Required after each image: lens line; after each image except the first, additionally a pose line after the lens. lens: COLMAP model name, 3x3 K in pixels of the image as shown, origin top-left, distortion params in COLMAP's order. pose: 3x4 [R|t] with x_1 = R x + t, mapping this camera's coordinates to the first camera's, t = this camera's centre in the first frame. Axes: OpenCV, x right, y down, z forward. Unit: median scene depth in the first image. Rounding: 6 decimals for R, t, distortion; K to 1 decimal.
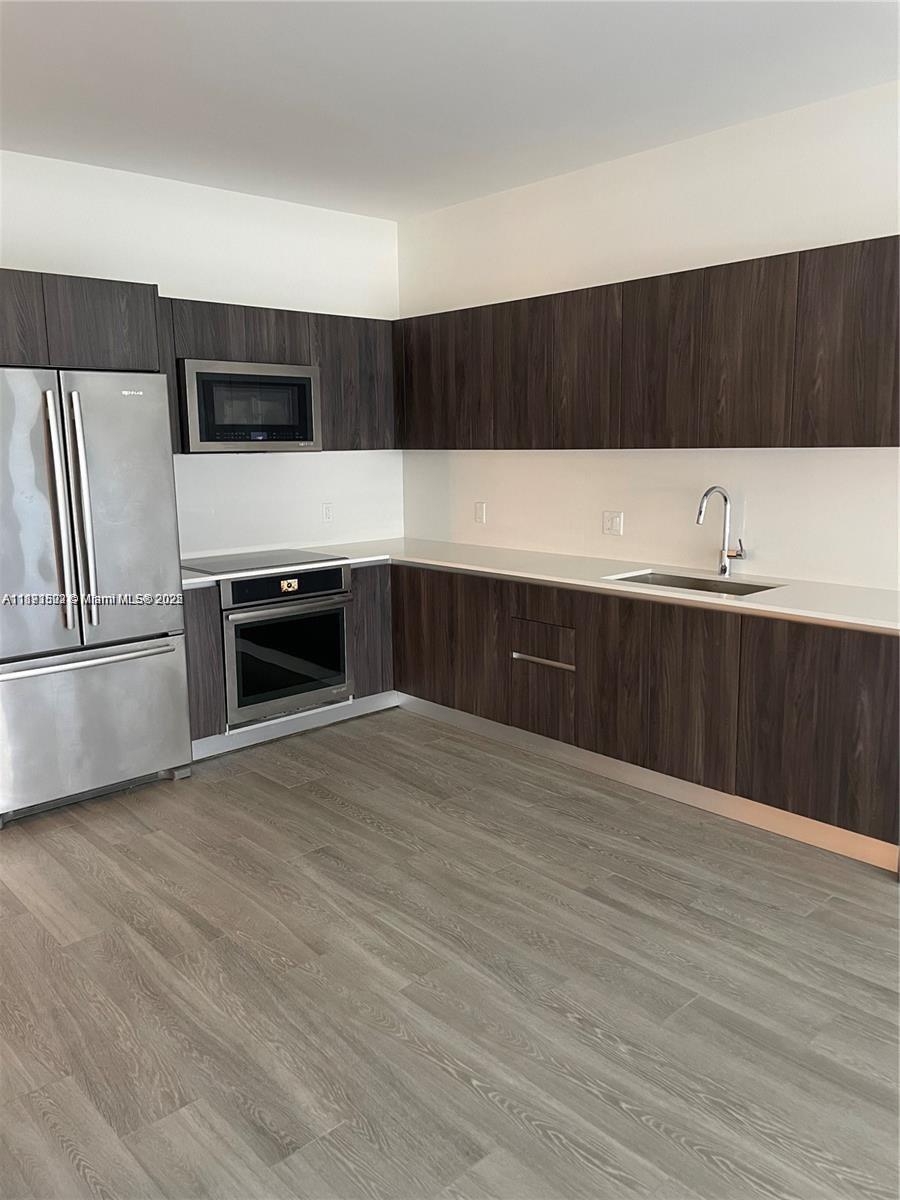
lens RADIAL K [[923.0, 0, 443.6], [0, 923.0, 597.3], [0, 0, 1]] dist [0.053066, -0.066778]
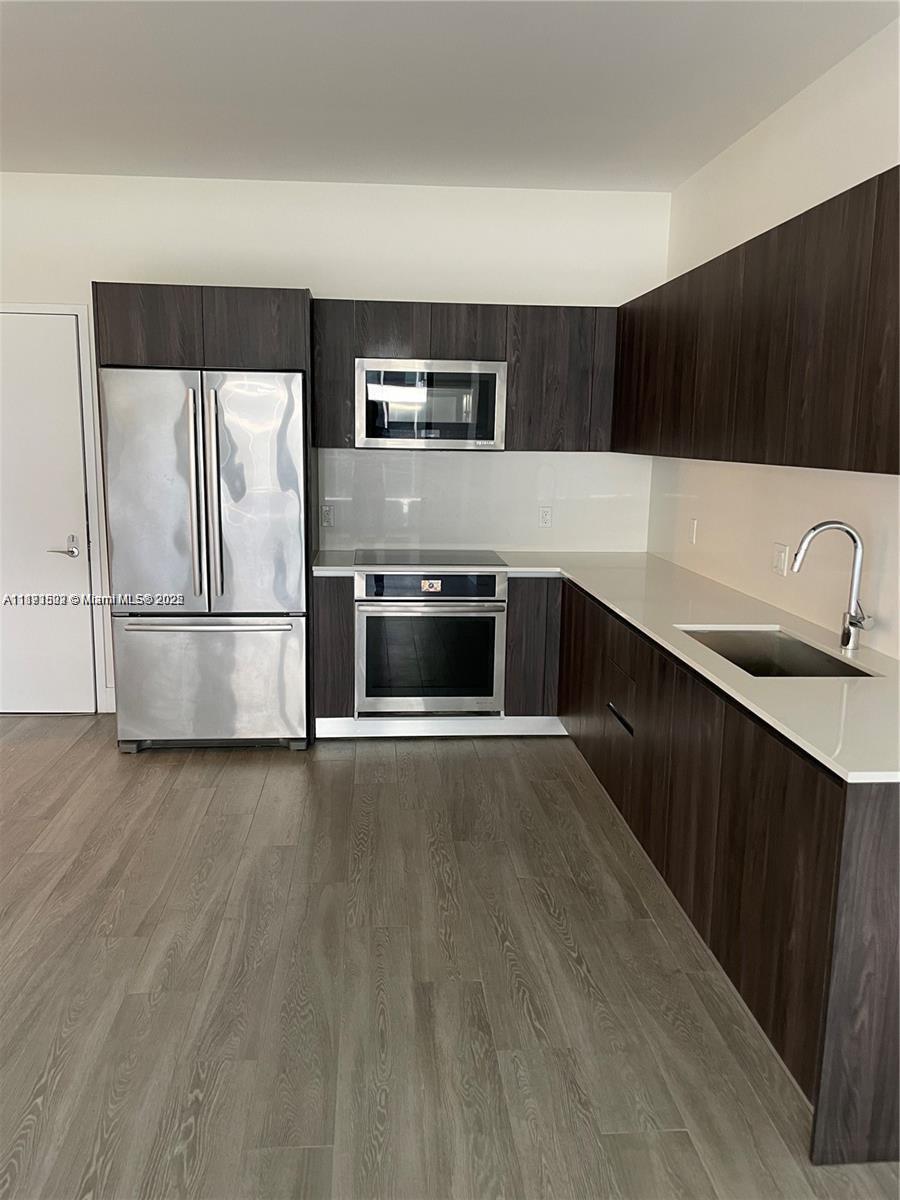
lens RADIAL K [[923.0, 0, 443.1], [0, 923.0, 594.8], [0, 0, 1]] dist [0.053066, -0.066778]
pose [[0.781752, 0.135624, -0.608662, 0.540584], [-0.133019, 0.989866, 0.049718, -0.065876], [0.609237, 0.042097, 0.791870, 0.282340]]
